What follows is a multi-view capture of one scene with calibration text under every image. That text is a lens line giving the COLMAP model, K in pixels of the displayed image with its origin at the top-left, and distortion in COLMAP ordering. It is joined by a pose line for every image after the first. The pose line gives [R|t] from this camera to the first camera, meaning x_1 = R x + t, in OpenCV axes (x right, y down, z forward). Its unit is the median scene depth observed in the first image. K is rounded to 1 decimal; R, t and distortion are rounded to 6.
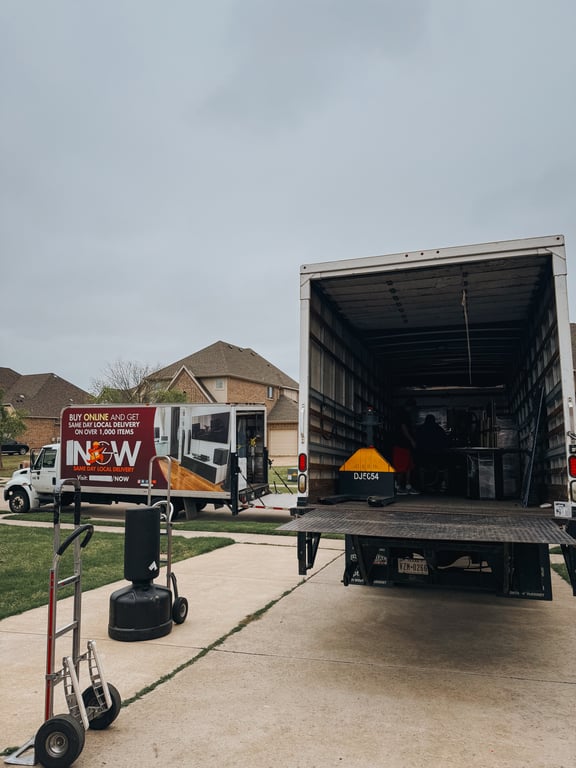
lens RADIAL K [[535.5, 0, 288.0], [0, 535.5, 384.0], [0, 0, 1]] dist [0.002535, 0.000689]
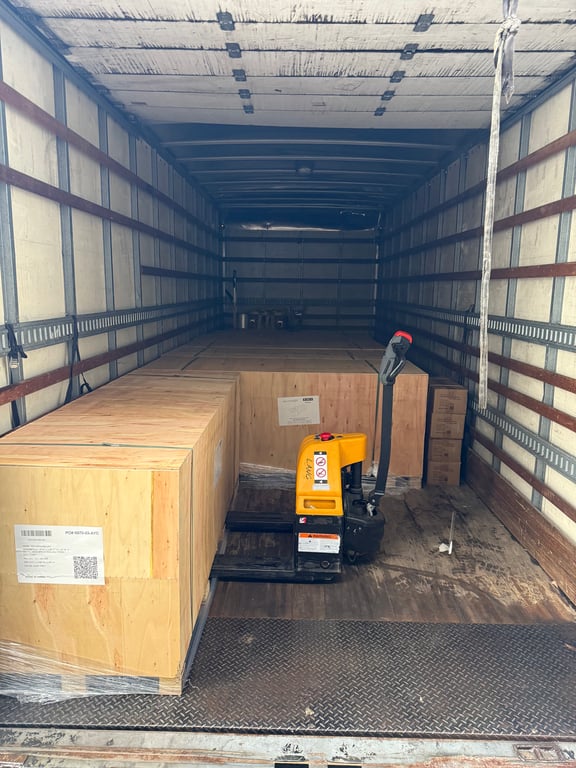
lens RADIAL K [[535.5, 0, 288.0], [0, 535.5, 384.0], [0, 0, 1]] dist [0.002535, 0.000689]
pose [[0.952314, -0.046858, 0.301500, 0.093193], [-0.059987, 0.940100, 0.335580, -0.047441], [-0.299165, -0.337664, 0.892459, 0.449488]]
